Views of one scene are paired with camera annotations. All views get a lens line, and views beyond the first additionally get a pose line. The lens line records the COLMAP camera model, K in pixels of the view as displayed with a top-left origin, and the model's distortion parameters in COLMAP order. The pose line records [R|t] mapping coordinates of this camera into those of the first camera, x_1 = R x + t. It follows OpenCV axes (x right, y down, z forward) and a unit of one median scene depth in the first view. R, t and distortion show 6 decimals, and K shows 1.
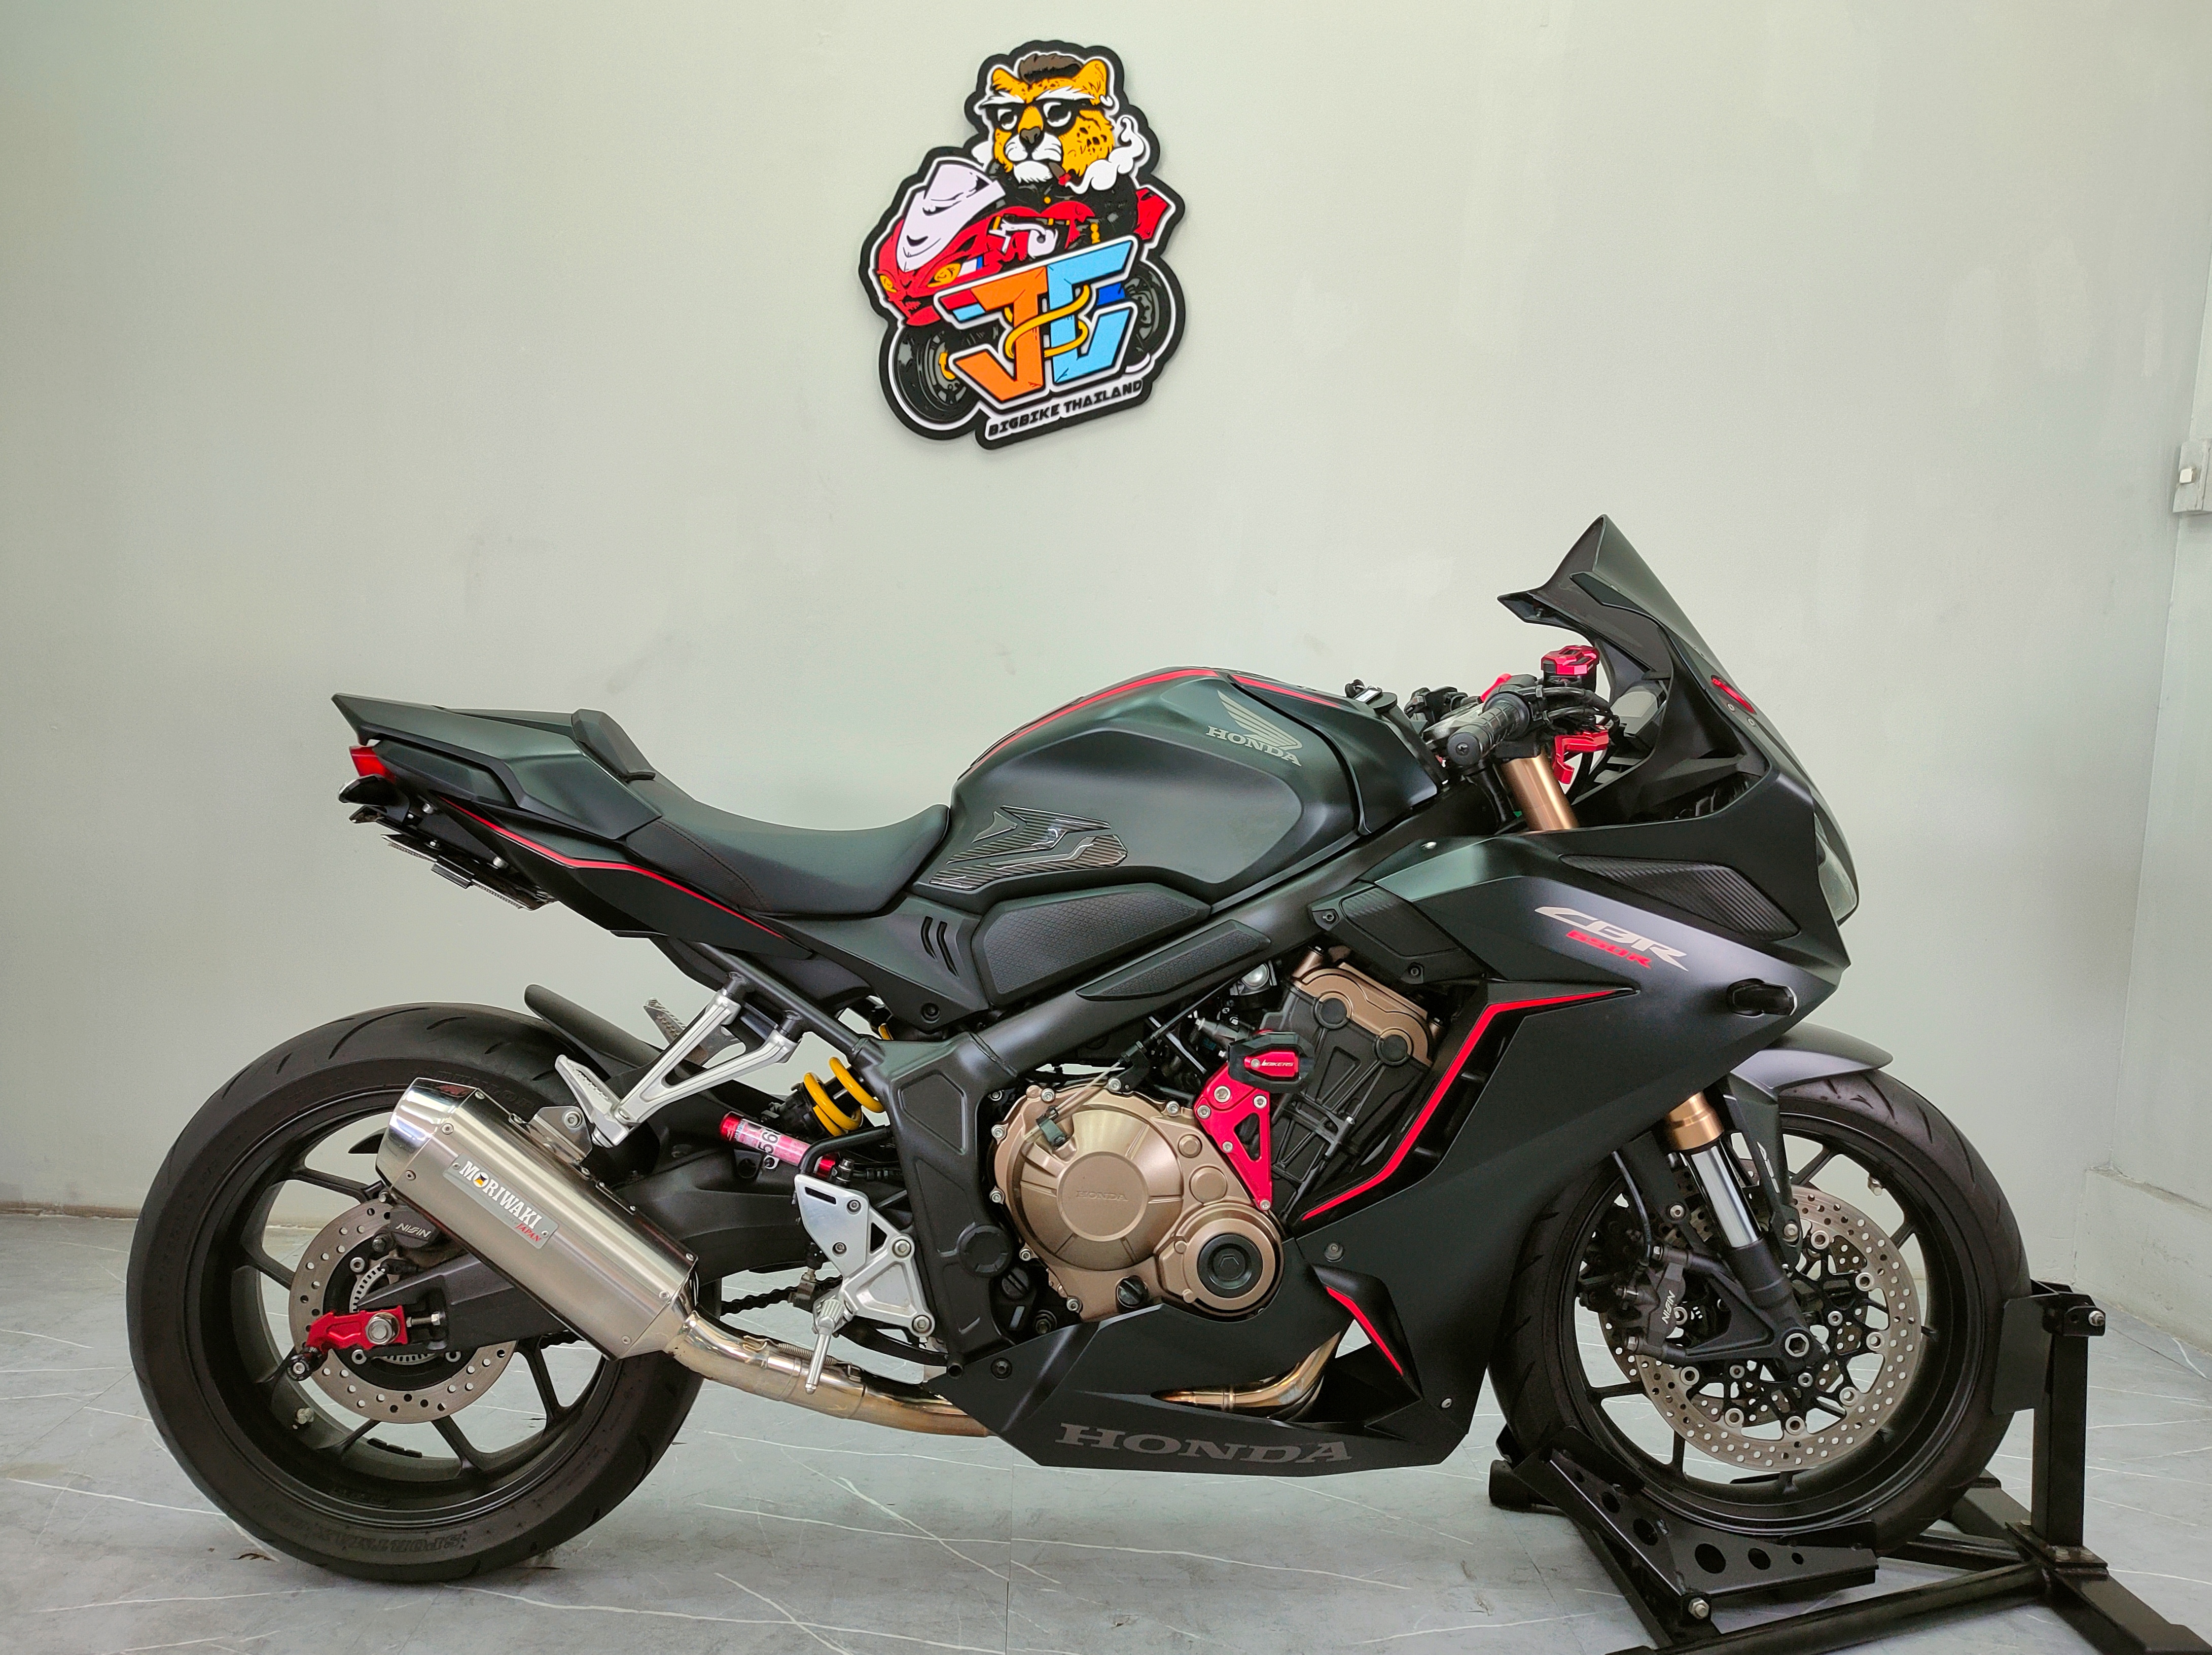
lens RADIAL K [[1756.7, 0, 1106.6], [0, 1756.7, 823.9], [0, 0, 1]] dist [0.011207, -0.019725]
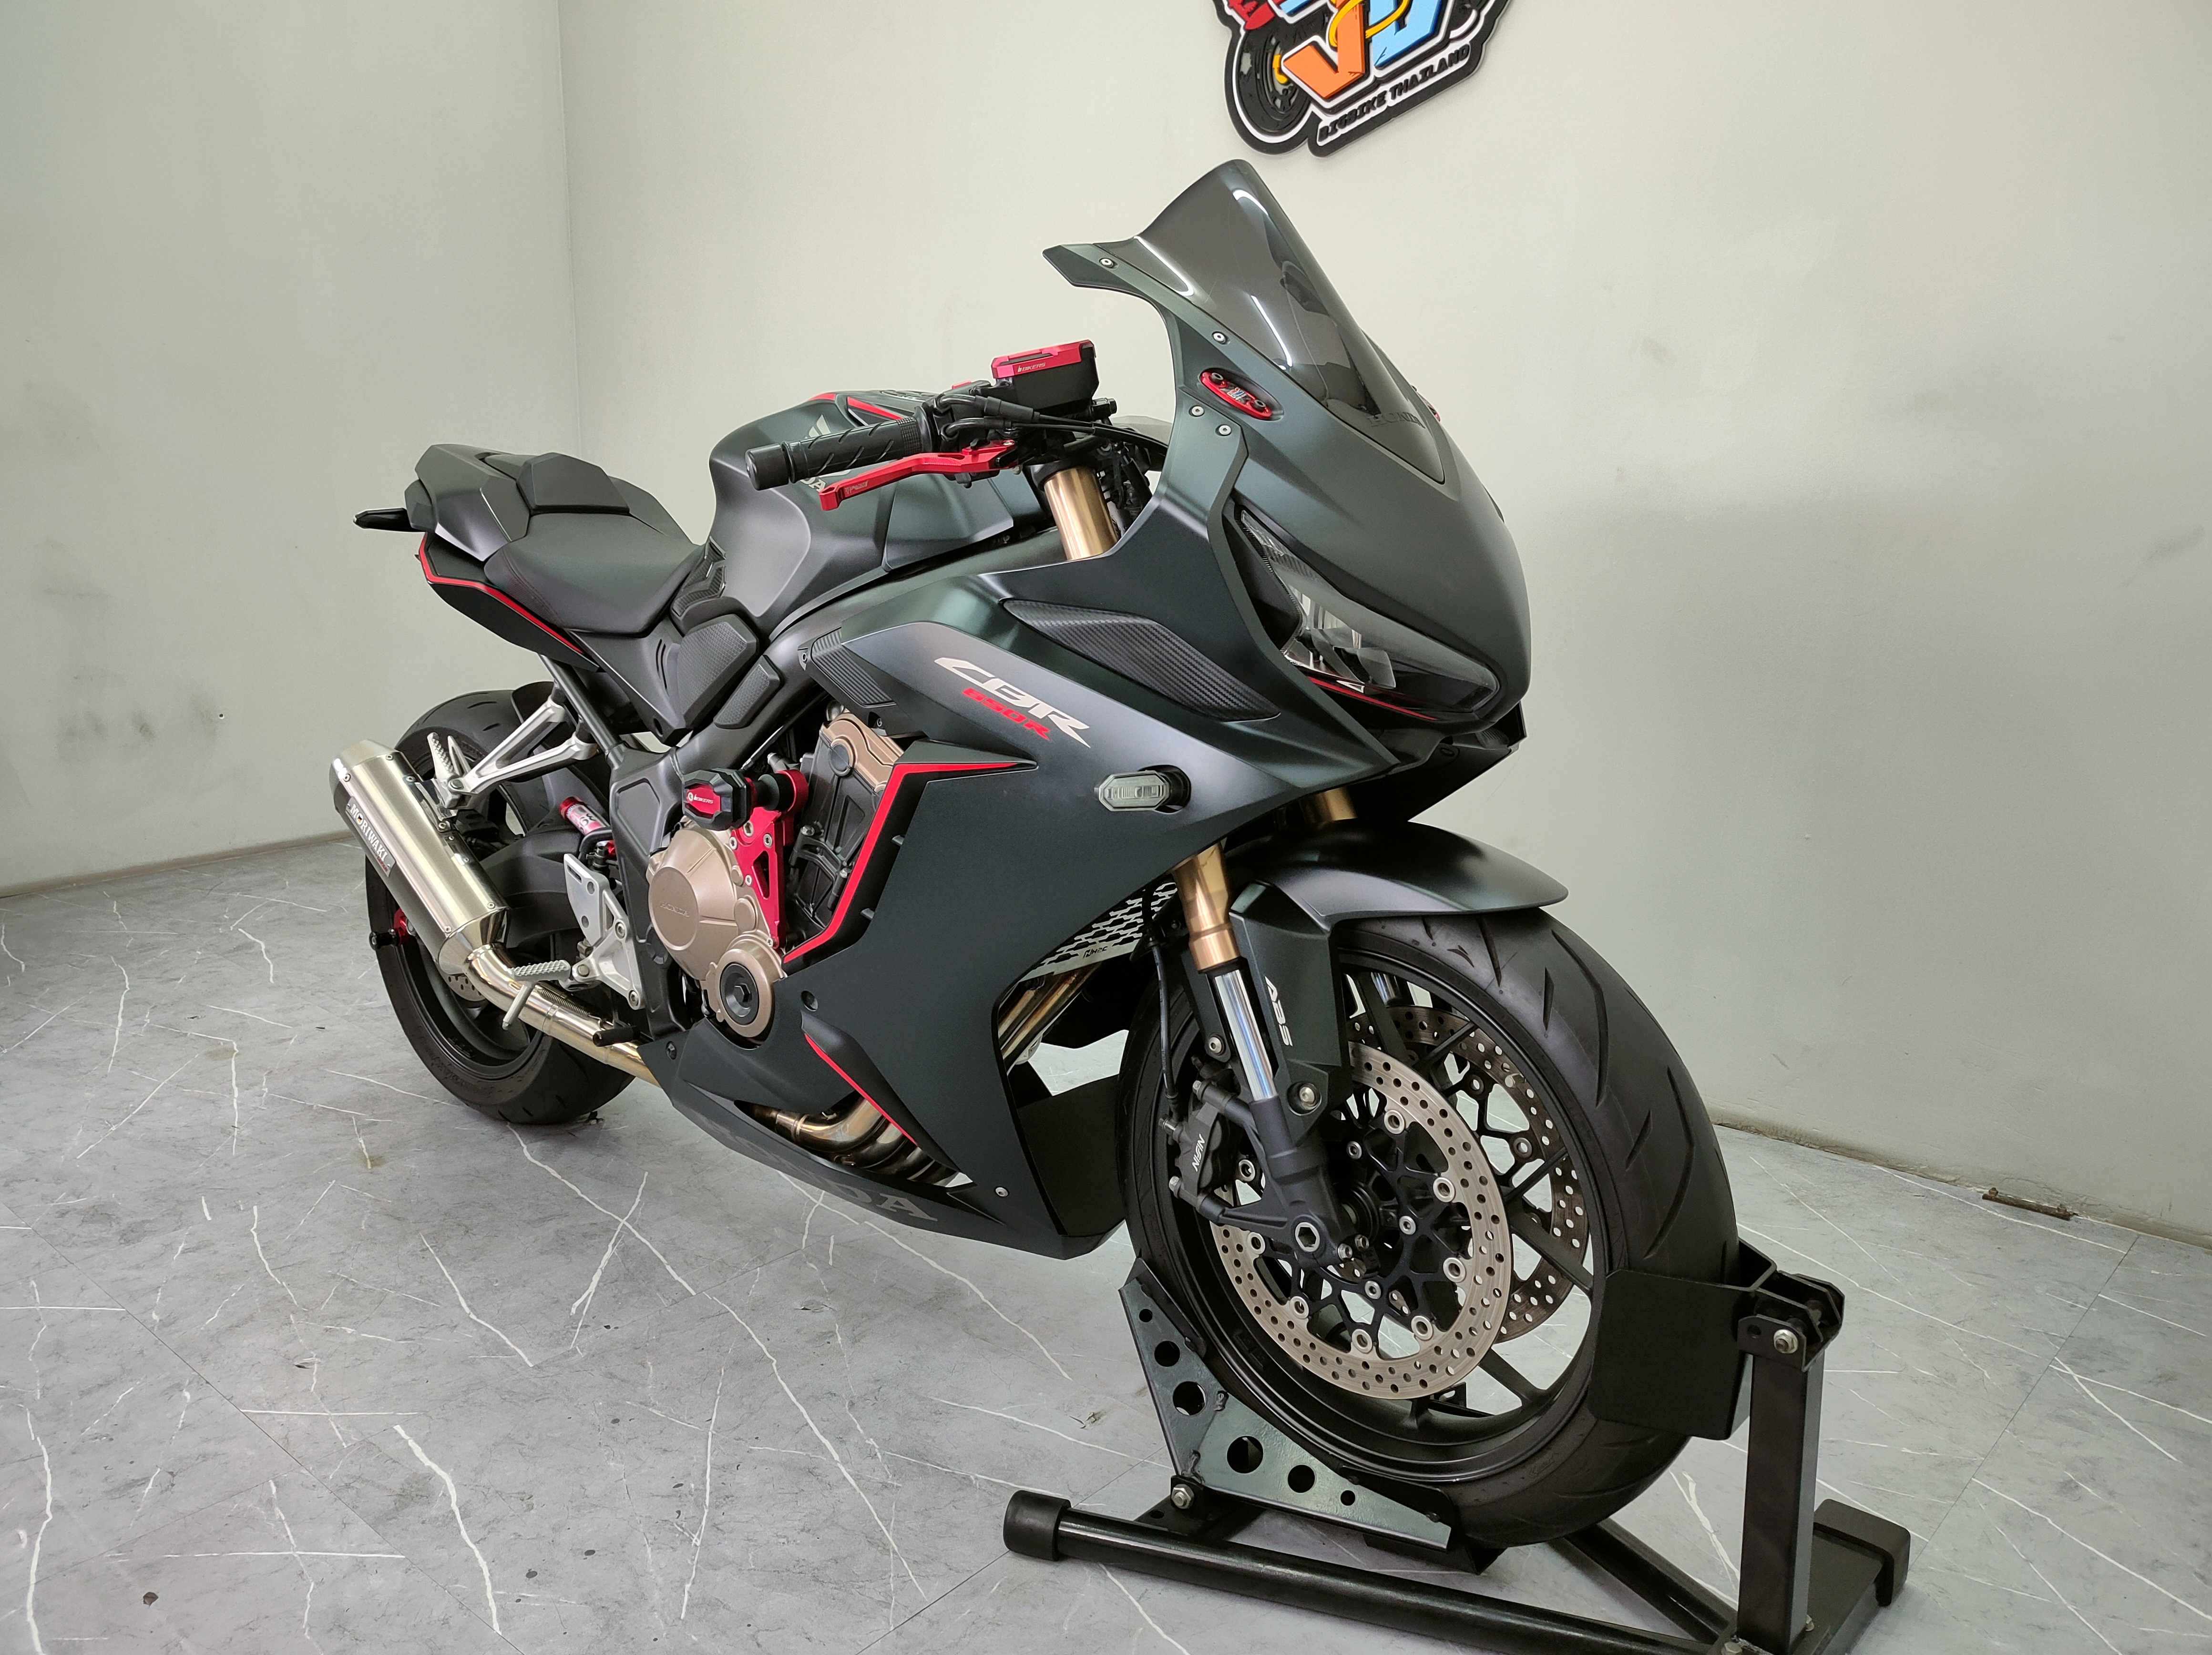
lens RADIAL K [[1671.3, 0, 1105.7], [0, 1671.3, 830.4], [0, 0, 1]] dist [0.025175, 0.001971]
pose [[0.742048, 0.121910, -0.659168, 0.476039], [-0.021975, 0.987220, 0.157843, -0.000507], [0.669987, -0.102642, 0.735243, 0.241699]]
